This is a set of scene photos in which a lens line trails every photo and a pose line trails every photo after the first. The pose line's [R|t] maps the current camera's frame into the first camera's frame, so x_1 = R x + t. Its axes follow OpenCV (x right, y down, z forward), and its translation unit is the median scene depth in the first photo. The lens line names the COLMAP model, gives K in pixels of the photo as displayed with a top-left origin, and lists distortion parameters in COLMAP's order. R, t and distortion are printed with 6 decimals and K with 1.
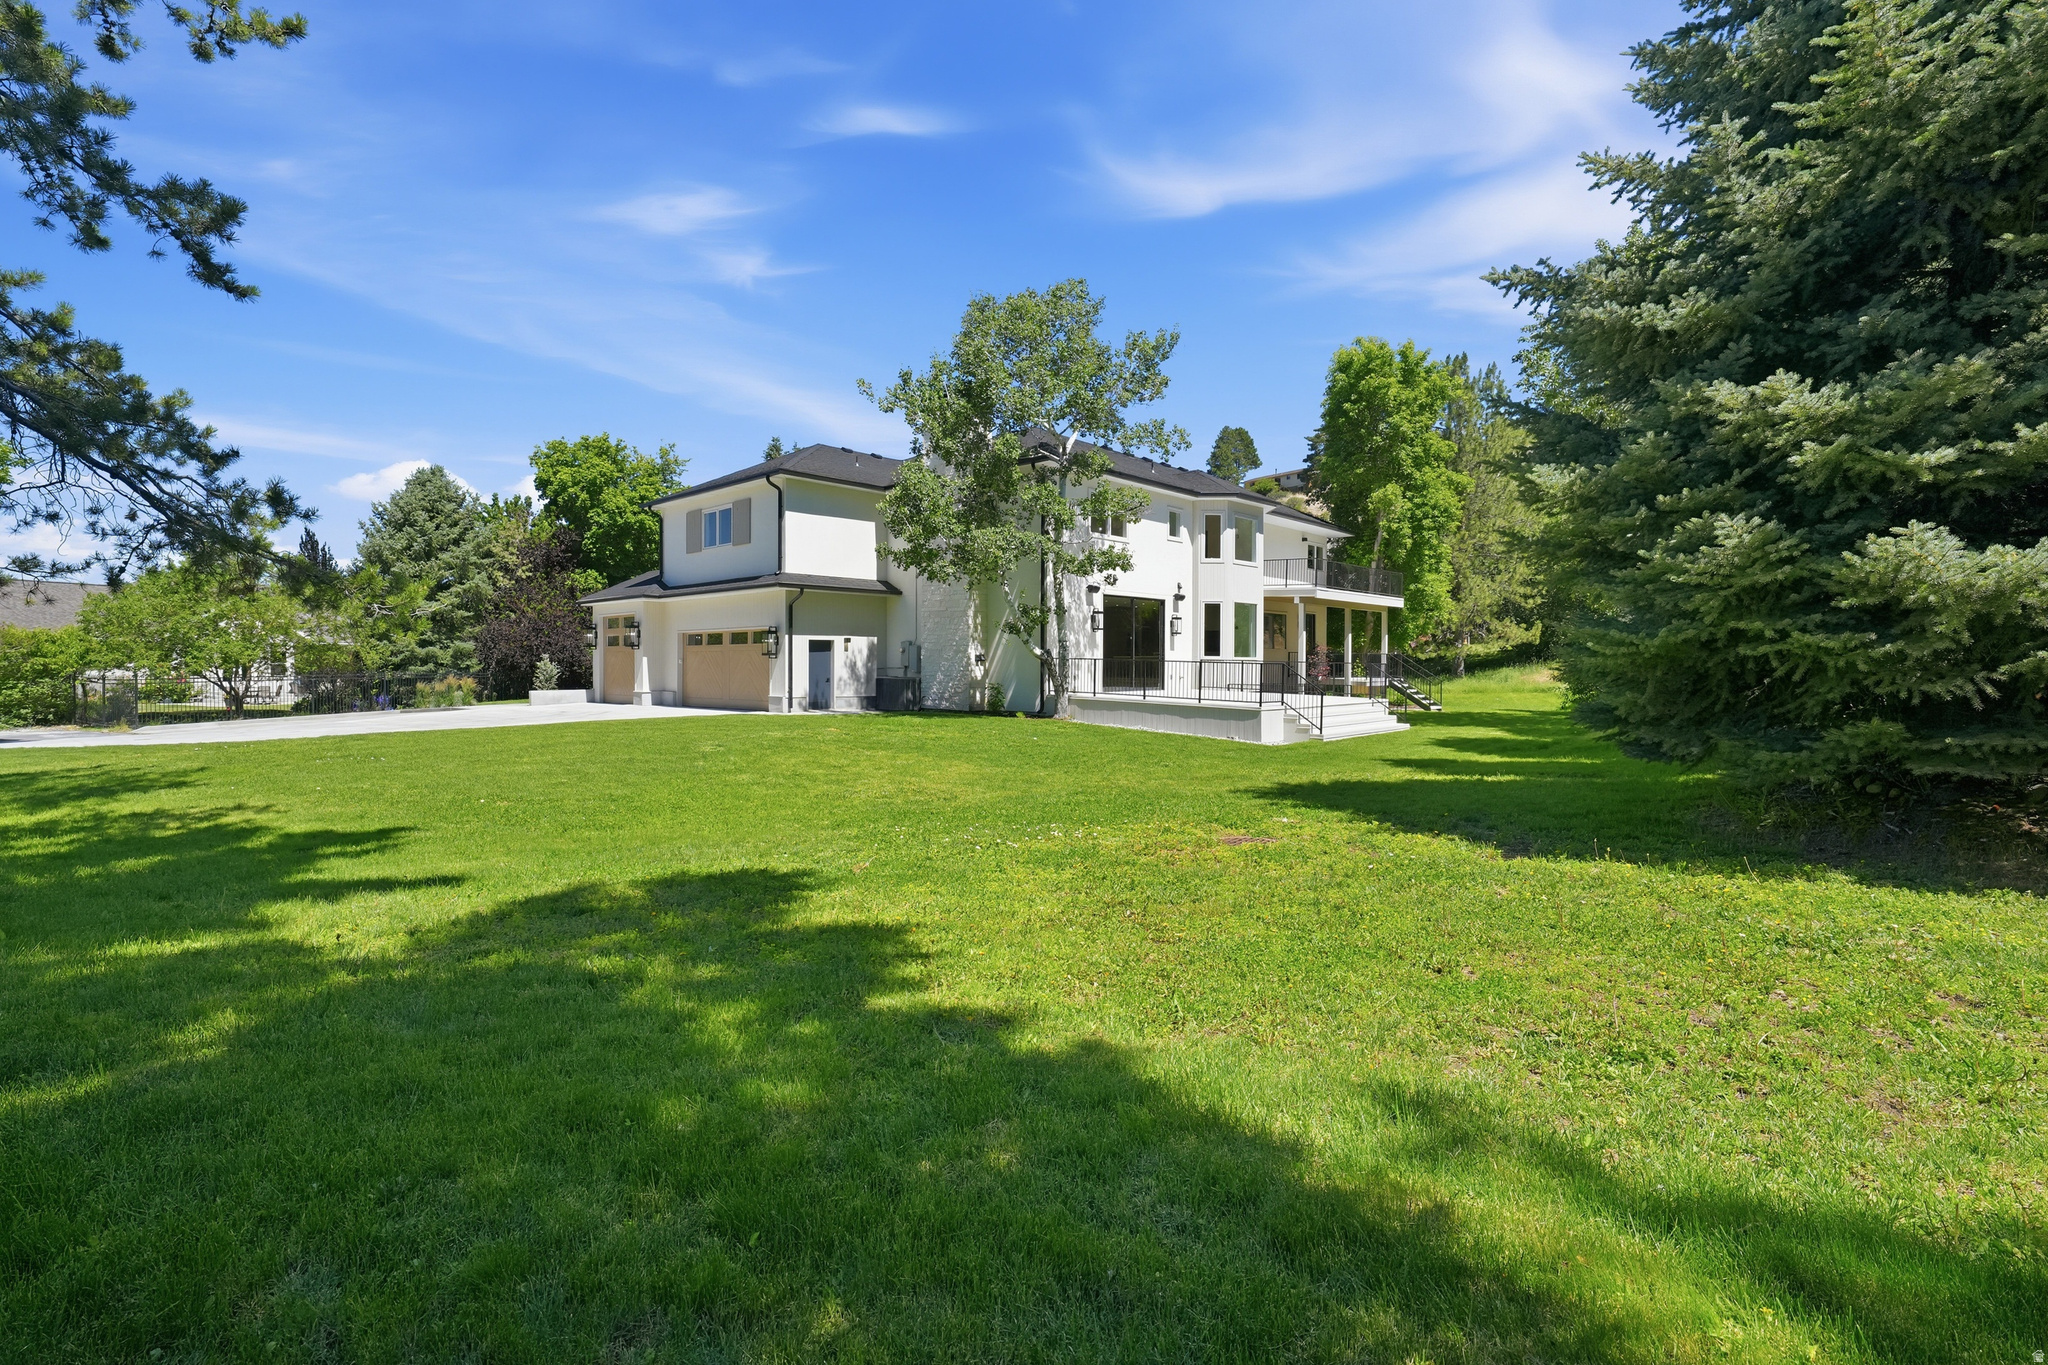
lens RADIAL K [[926.8, 0, 1028.5], [0, 926.8, 687.8], [0, 0, 1]] dist [-0.001047, 0.000045]
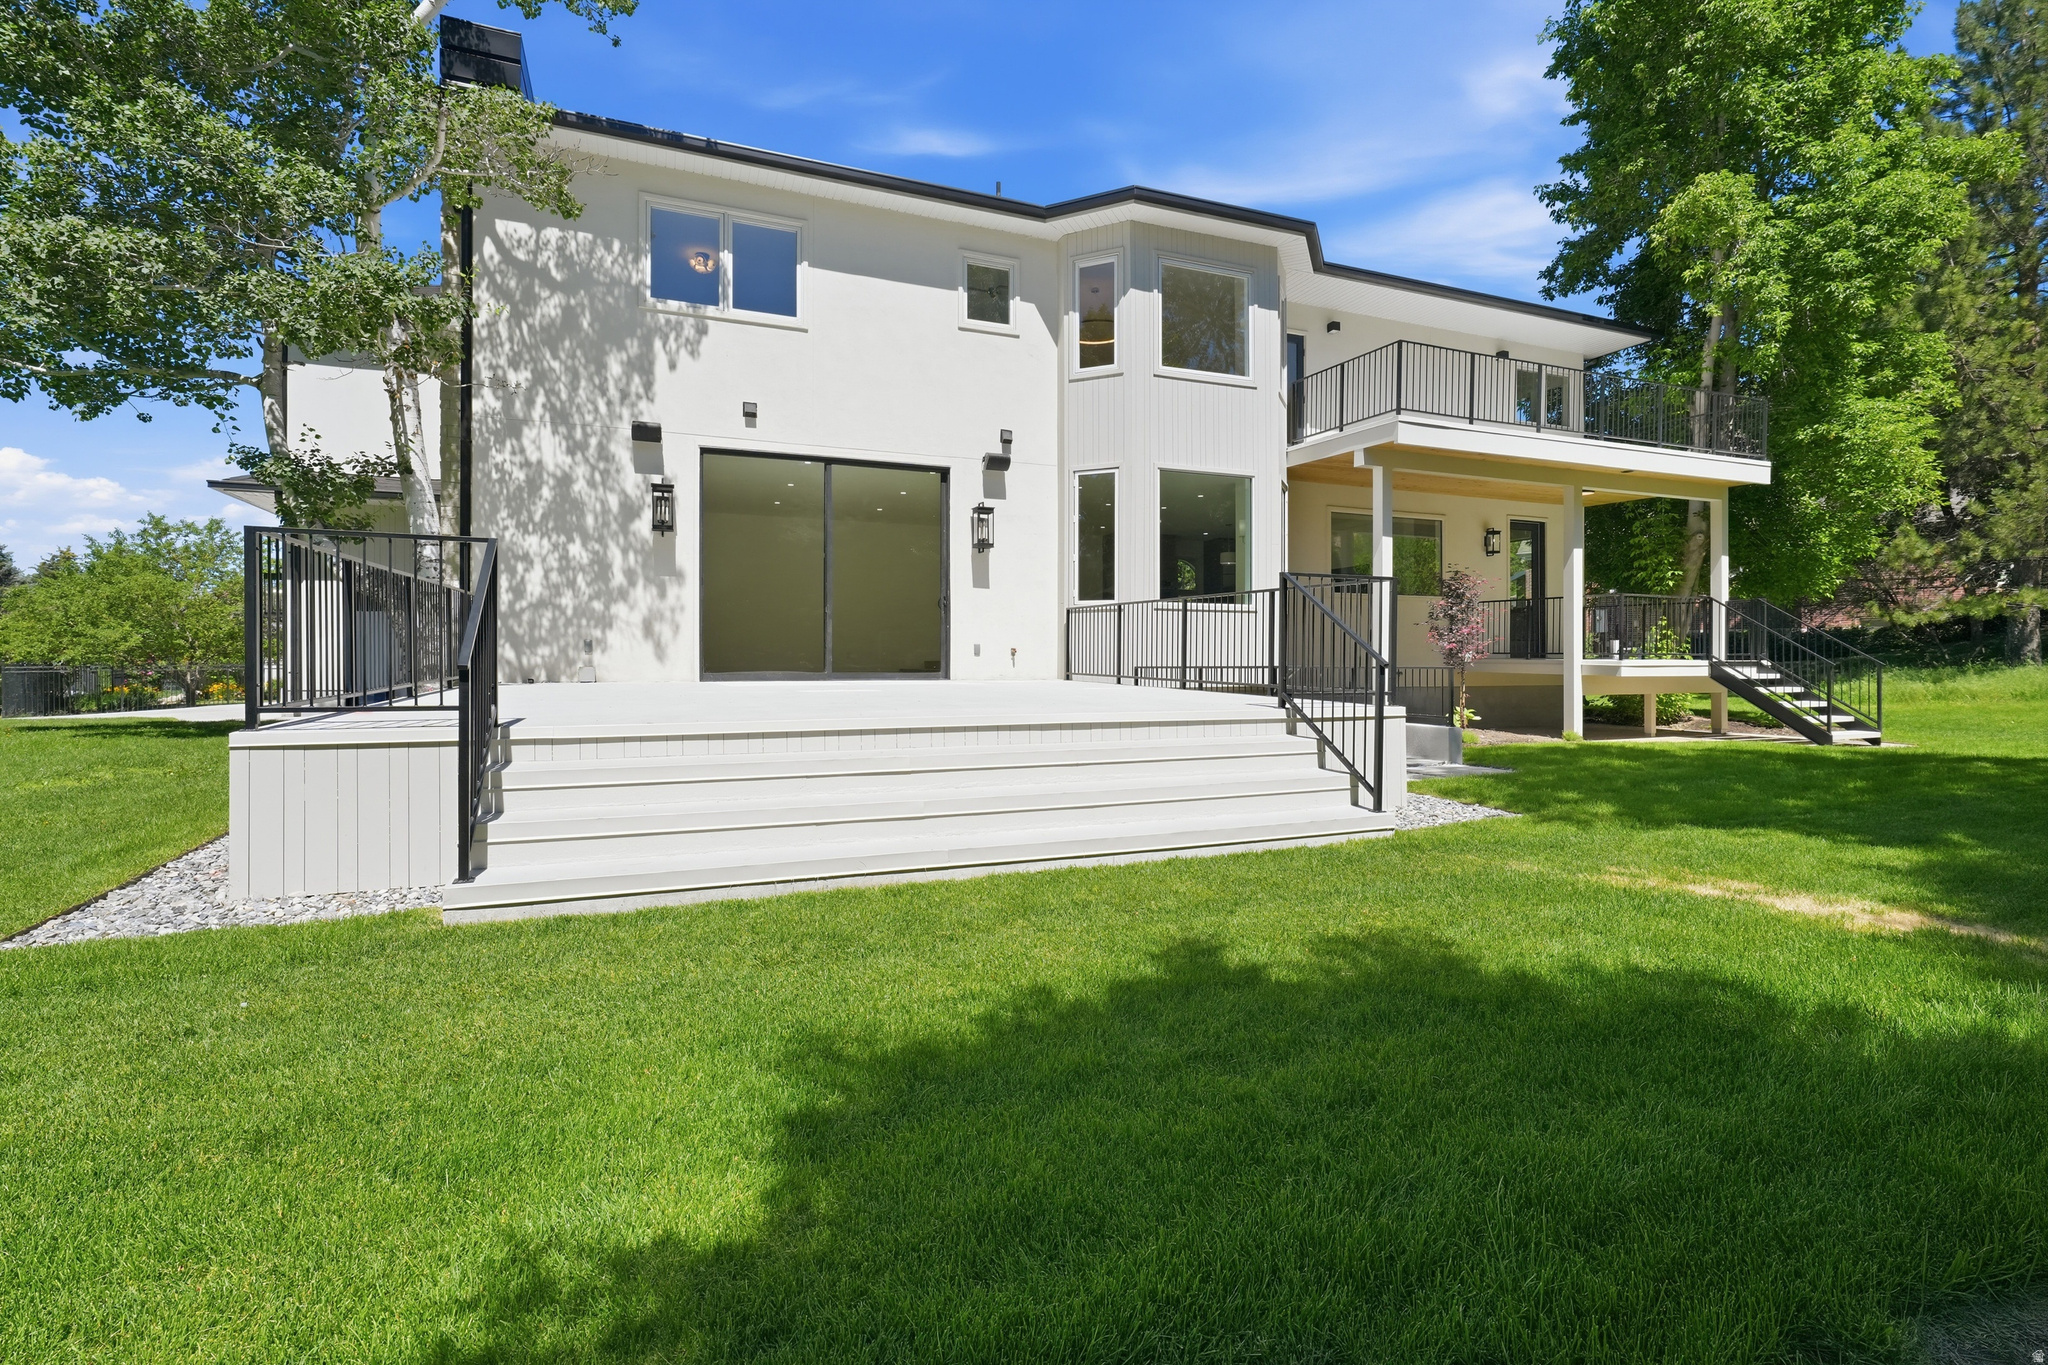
lens RADIAL K [[926.8, 0, 1016.9], [0, 926.8, 667.4], [0, 0, 1]] dist [-0.001047, 0.000045]
pose [[0.900335, -0.000245, -0.435197, 0.347529], [-0.009115, 0.999770, -0.019418, 0.005056], [0.435101, 0.021450, 0.900126, 0.606514]]
